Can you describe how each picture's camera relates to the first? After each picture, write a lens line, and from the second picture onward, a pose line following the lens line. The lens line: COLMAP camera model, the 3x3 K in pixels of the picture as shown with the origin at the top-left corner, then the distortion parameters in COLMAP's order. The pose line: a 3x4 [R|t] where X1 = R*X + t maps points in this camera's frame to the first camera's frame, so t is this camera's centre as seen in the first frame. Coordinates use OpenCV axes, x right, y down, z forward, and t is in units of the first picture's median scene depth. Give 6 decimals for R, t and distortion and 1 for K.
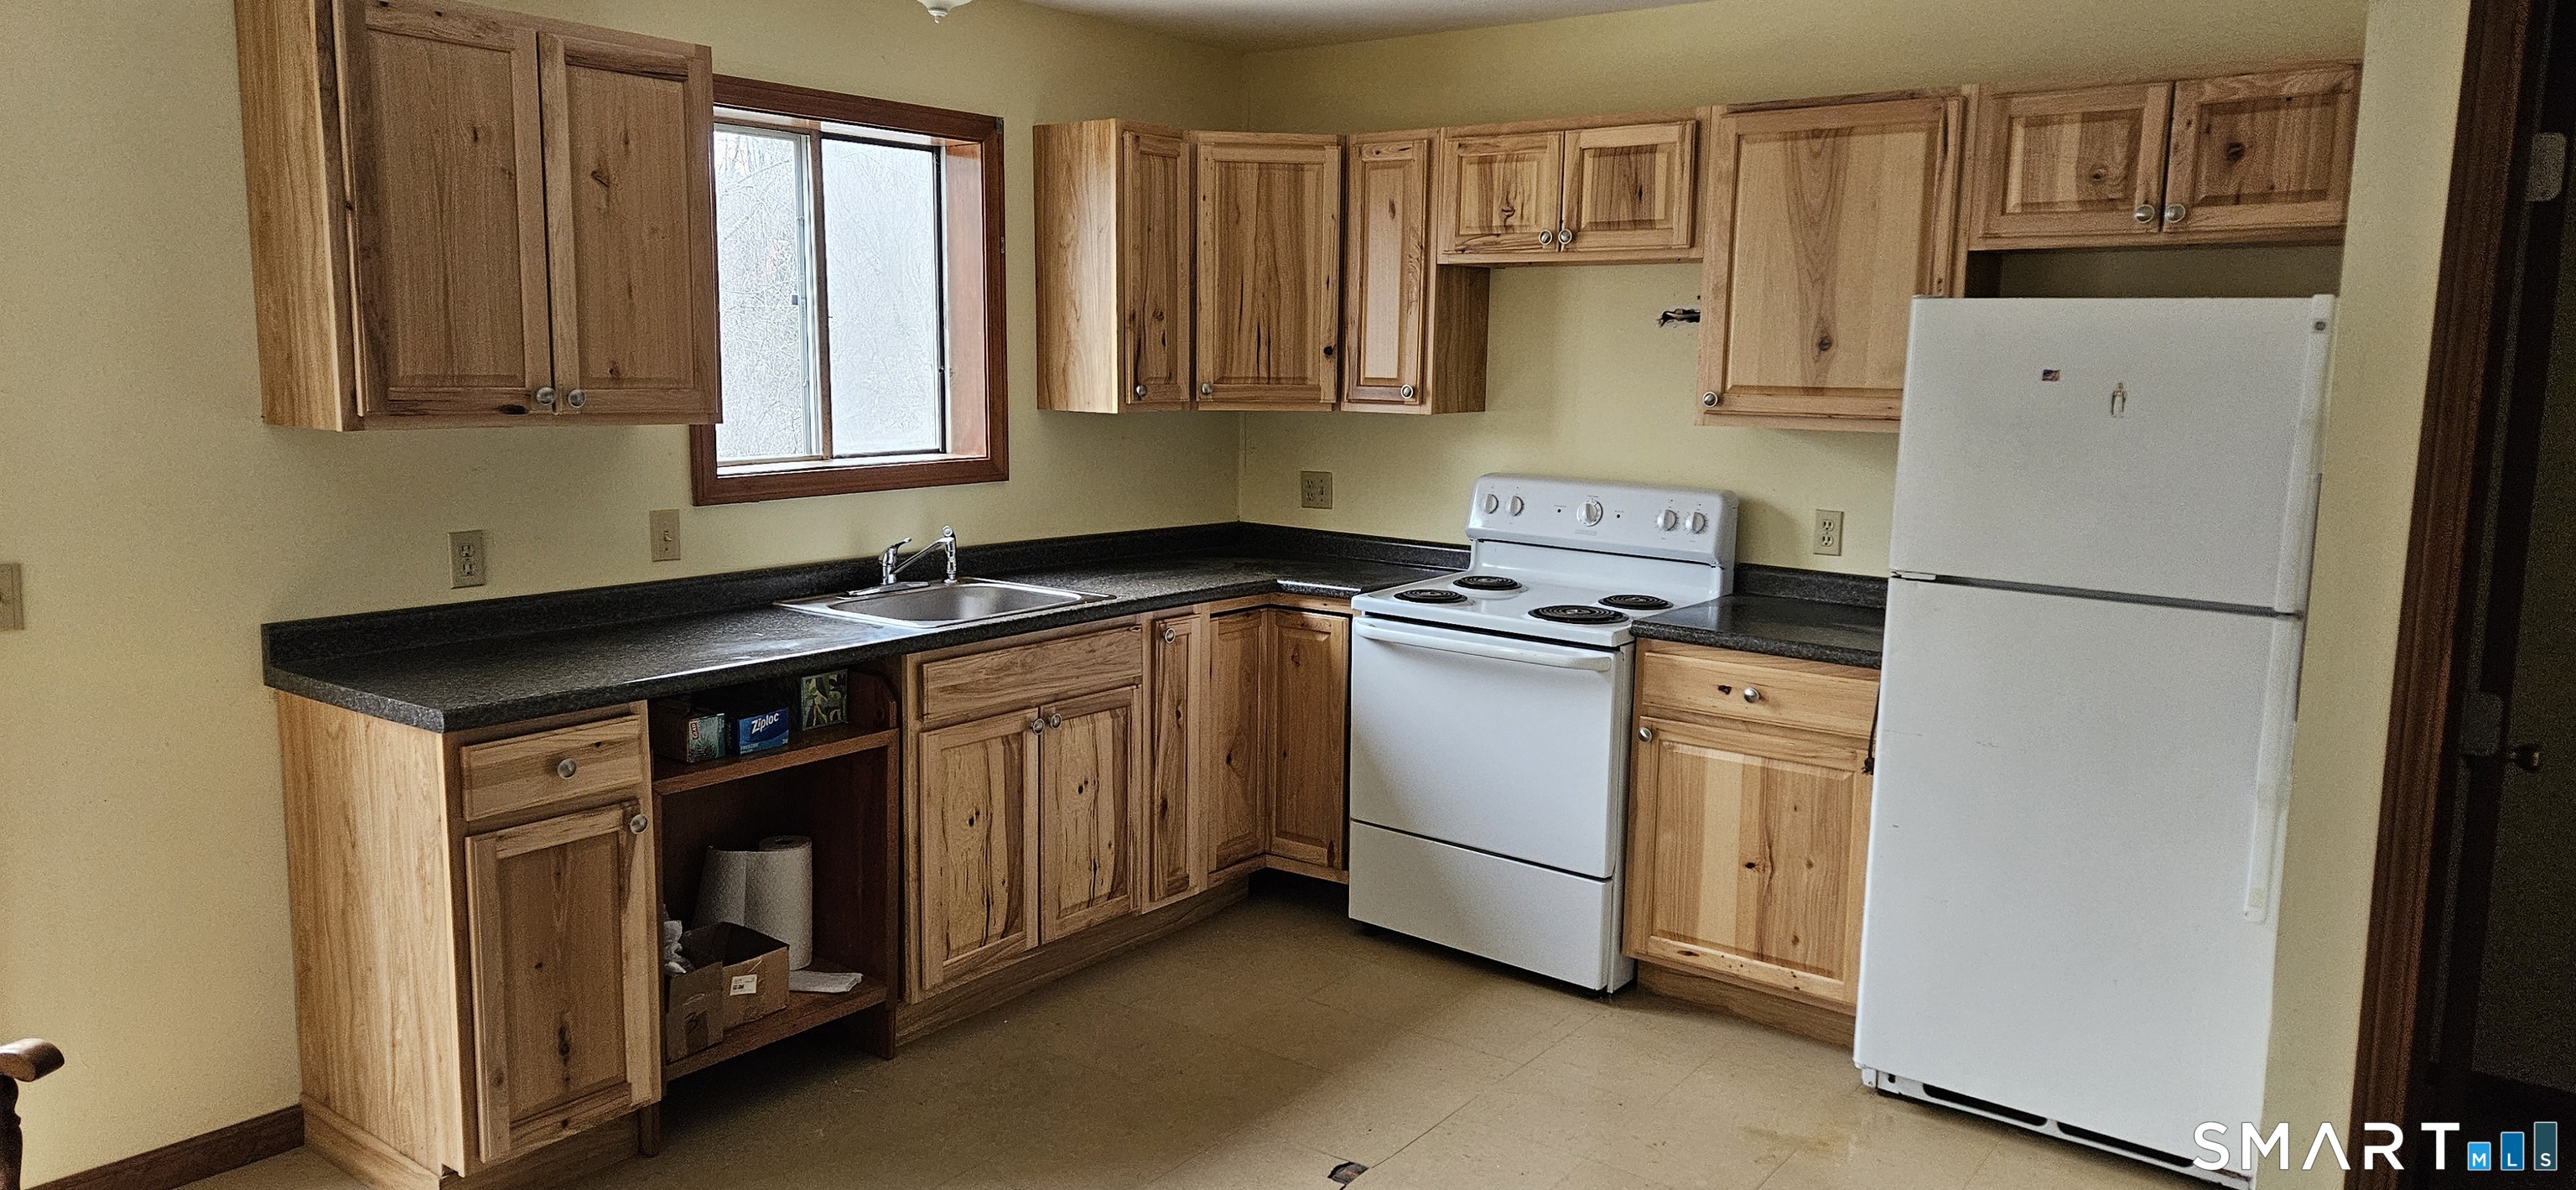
lens RADIAL K [[1619.5, 0, 1288.0], [0, 1619.5, 595.0], [0, 0, 1]] dist [0.001425, -0.034306]
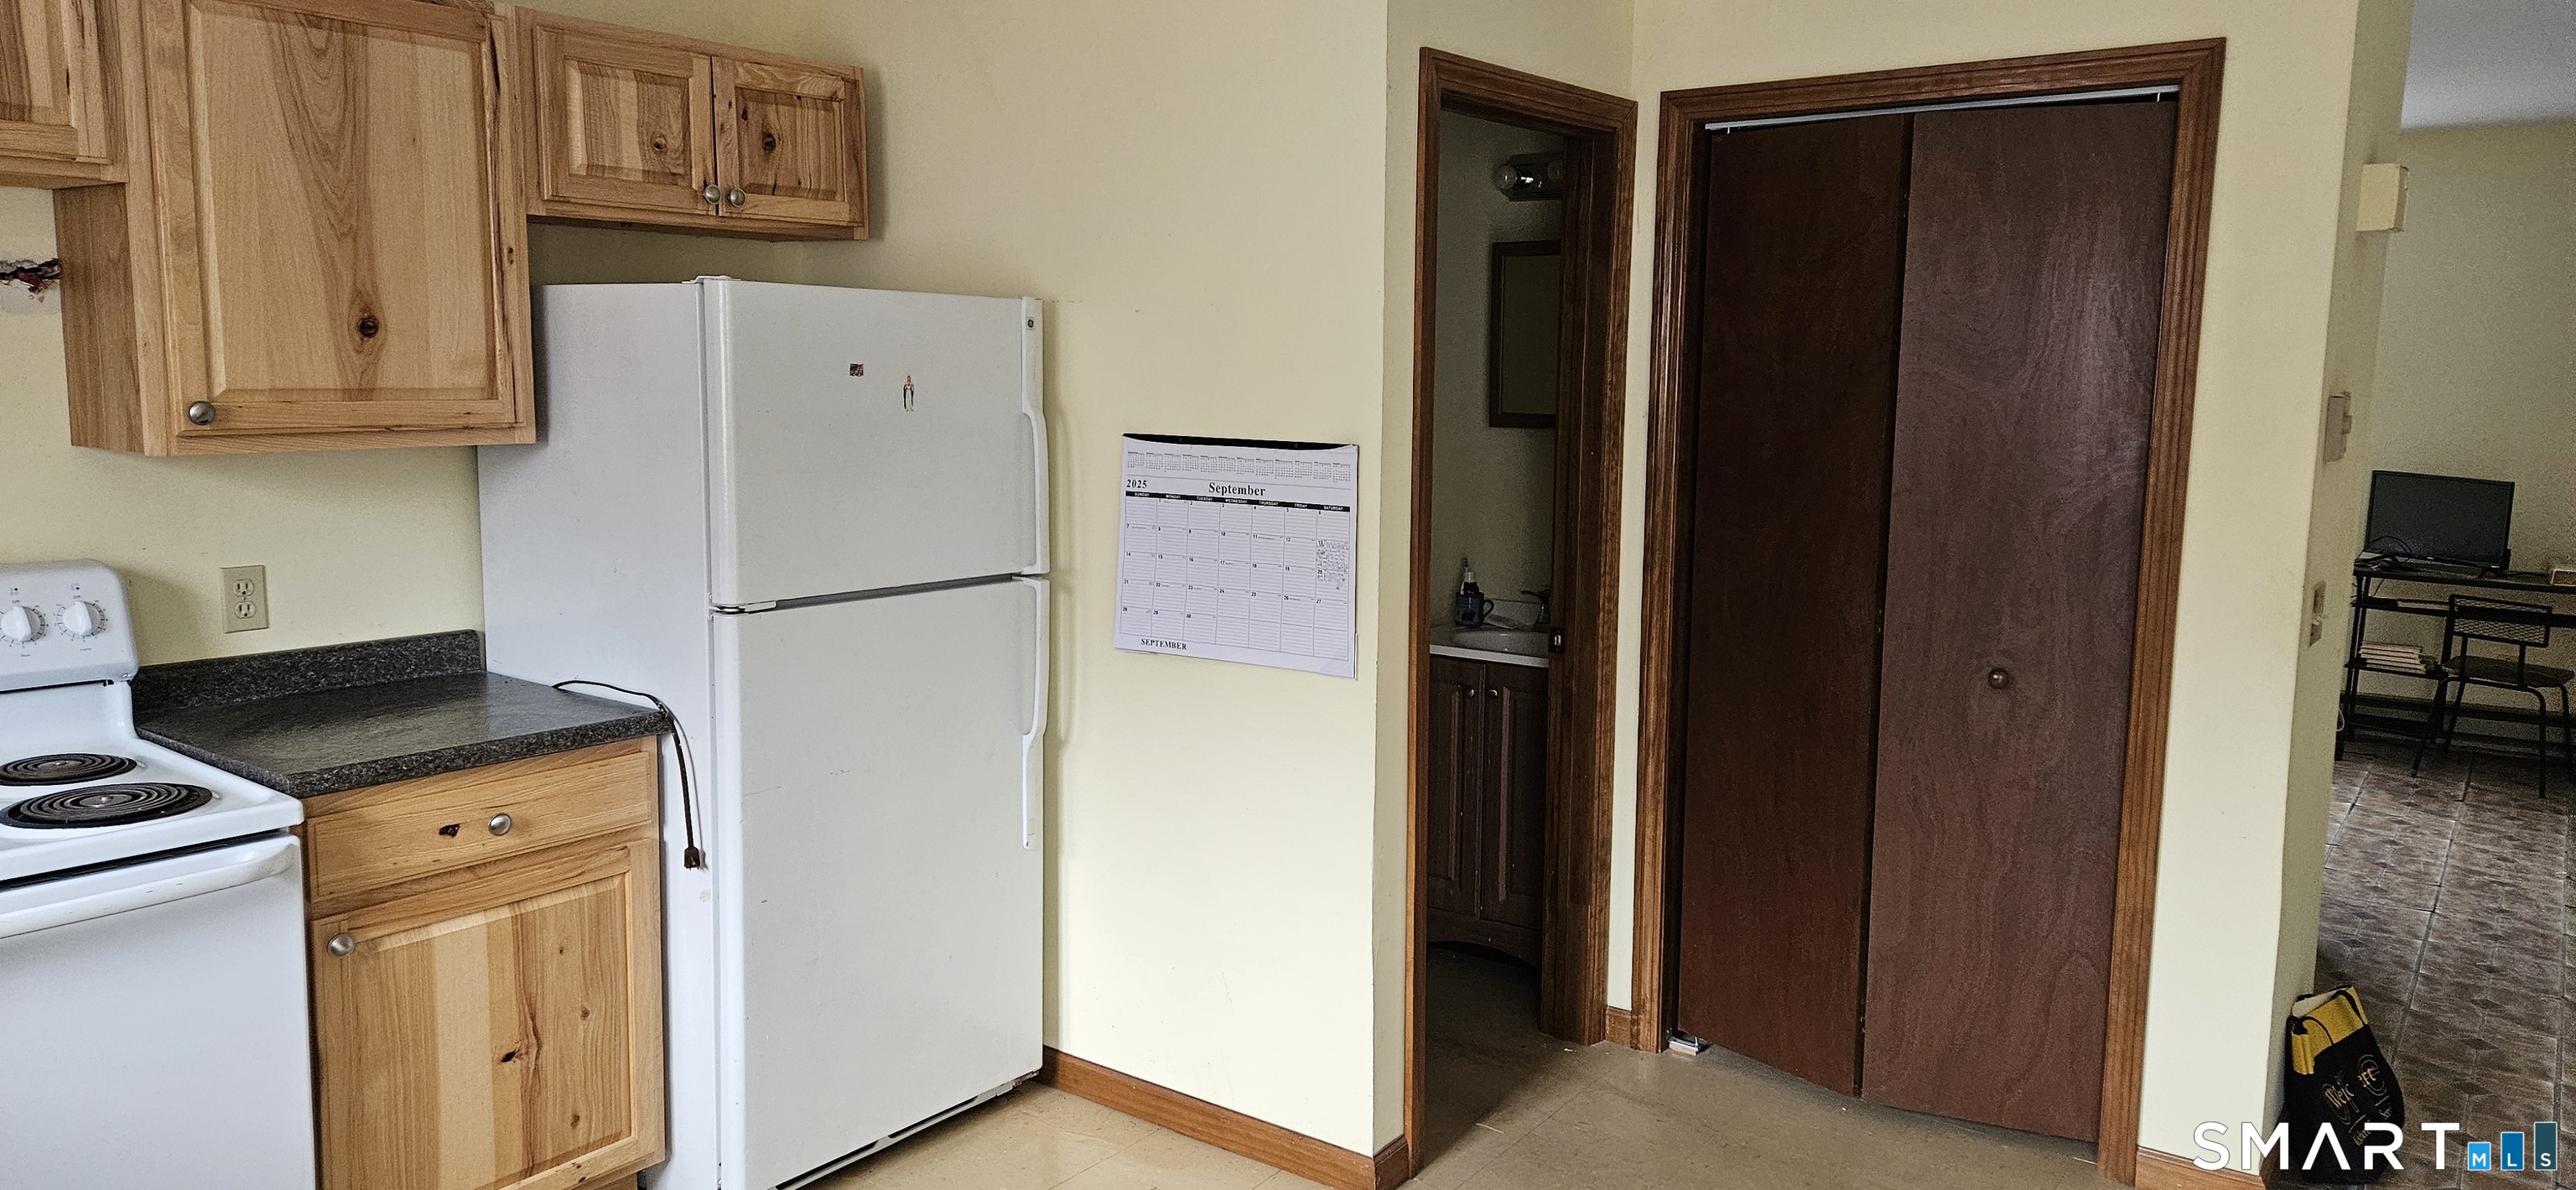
lens RADIAL K [[1619.5, 0, 1288.0], [0, 1619.5, 595.0], [0, 0, 1]] dist [0.001425, -0.034306]
pose [[-0.012350, -0.150074, 0.988598, -0.389876], [0.132551, 0.979702, 0.150380, -0.093892], [-0.991099, 0.132897, 0.007793, 0.616955]]
